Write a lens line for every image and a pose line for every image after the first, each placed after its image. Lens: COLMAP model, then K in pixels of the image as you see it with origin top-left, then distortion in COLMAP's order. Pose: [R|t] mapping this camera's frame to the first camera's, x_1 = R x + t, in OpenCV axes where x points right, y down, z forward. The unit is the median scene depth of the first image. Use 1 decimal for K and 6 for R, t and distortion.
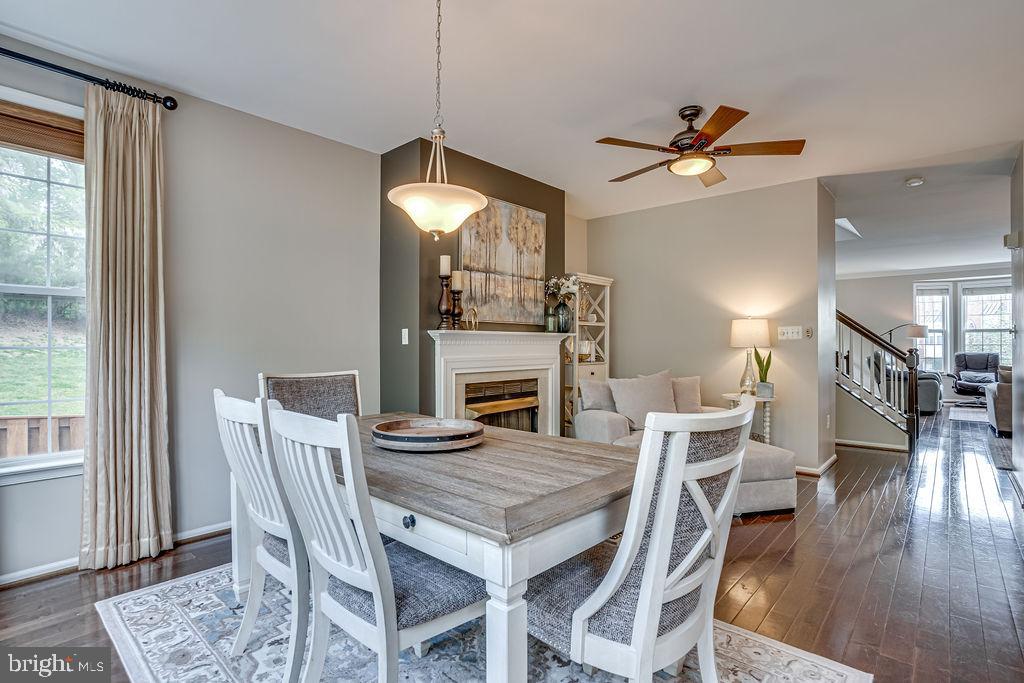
lens RADIAL K [[508.0, 0, 517.6], [0, 508.0, 358.4], [0, 0, 1]] dist [-0.071485, 0.034553]
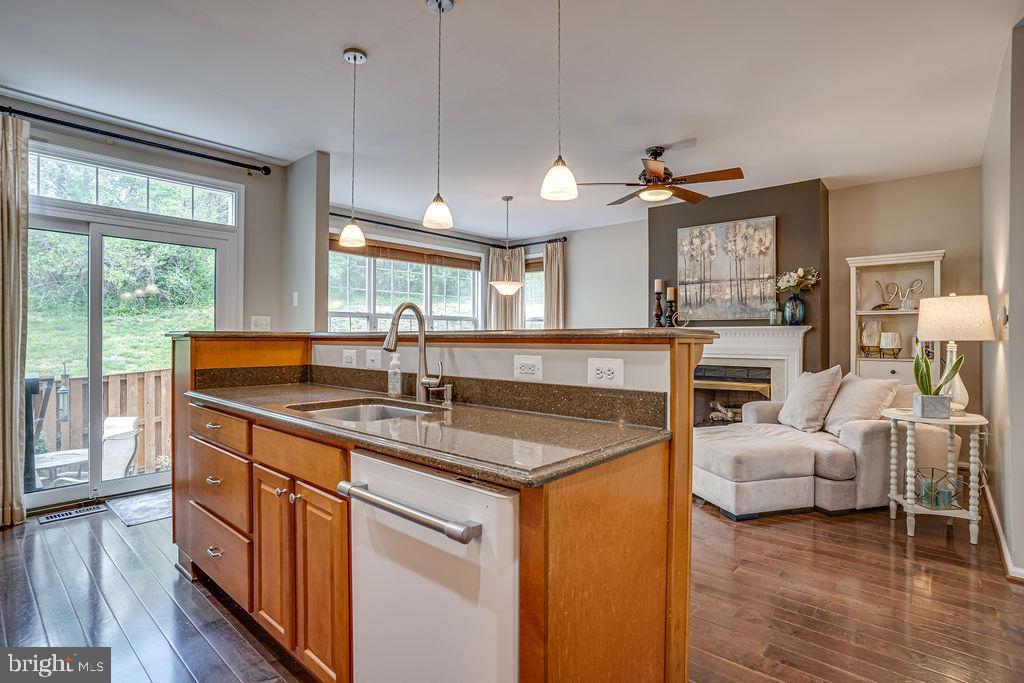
lens RADIAL K [[500.6, 0, 515.6], [0, 500.6, 337.2], [0, 0, 1]] dist [-0.074566, 0.033006]
pose [[0.016339, 0.005602, -0.999851, 1.211625], [-0.023987, 0.999699, 0.005209, -0.021297], [0.999579, 0.023898, 0.016468, 0.480743]]
